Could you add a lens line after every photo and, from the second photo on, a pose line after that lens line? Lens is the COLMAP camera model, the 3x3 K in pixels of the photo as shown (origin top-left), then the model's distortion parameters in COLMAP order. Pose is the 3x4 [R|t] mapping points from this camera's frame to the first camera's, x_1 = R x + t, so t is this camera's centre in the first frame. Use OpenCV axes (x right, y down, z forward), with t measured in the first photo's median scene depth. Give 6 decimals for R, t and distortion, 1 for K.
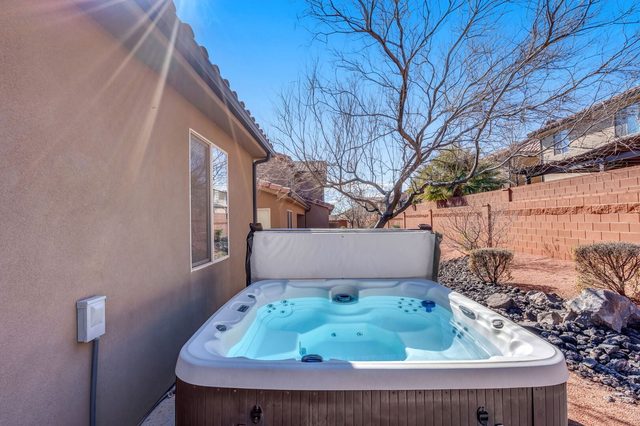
lens RADIAL K [[292.5, 0, 320.1], [0, 292.5, 215.3], [0, 0, 1]] dist [-0.000308, 0.000592]
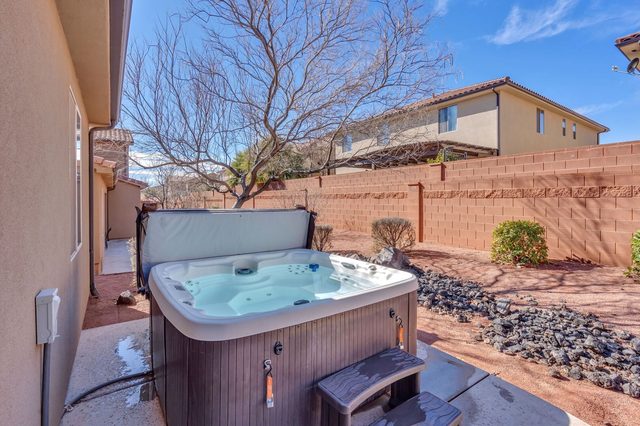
lens RADIAL K [[298.6, 0, 319.0], [0, 298.6, 201.3], [0, 0, 1]] dist [-0.000703, 0.000065]
pose [[0.810330, 0.011198, 0.585867, -0.230913], [-0.020376, 0.999751, 0.009074, 0.001068], [-0.585620, -0.019290, 0.810356, -0.050809]]
